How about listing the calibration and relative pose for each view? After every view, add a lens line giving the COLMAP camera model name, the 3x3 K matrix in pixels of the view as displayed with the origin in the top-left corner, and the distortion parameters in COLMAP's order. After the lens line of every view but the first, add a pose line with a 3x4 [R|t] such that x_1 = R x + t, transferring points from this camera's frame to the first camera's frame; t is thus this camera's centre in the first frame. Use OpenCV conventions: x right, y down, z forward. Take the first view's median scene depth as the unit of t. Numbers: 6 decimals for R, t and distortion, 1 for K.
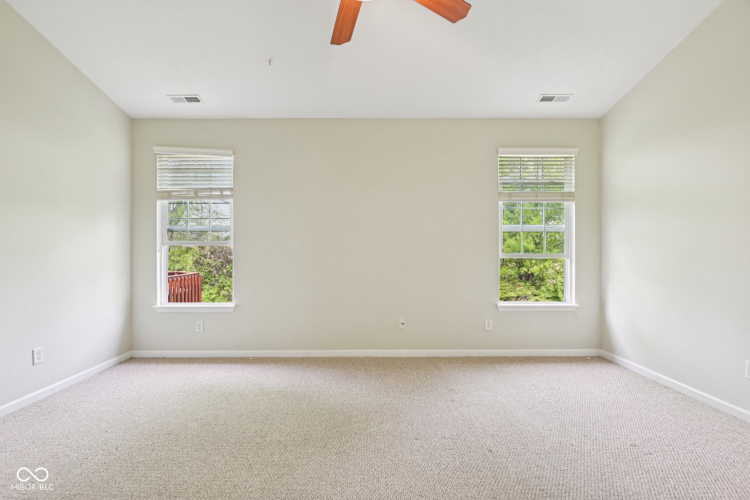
lens RADIAL K [[351.4, 0, 375.7], [0, 351.4, 251.2], [0, 0, 1]] dist [-0.002419, -0.003614]
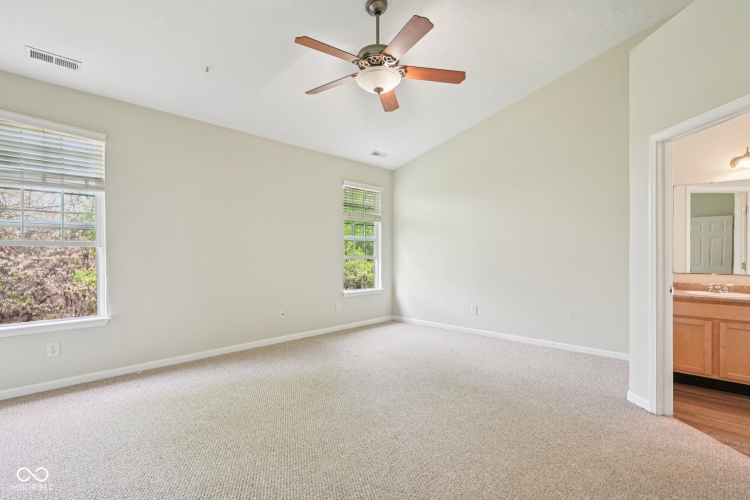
lens RADIAL K [[351.4, 0, 361.7], [0, 351.4, 258.6], [0, 0, 1]] dist [-0.002419, -0.003614]
pose [[0.711501, -0.008213, 0.702638, -0.580252], [0.003591, 0.999961, 0.008053, 0.007447], [-0.702676, -0.003207, 0.711502, -0.039206]]
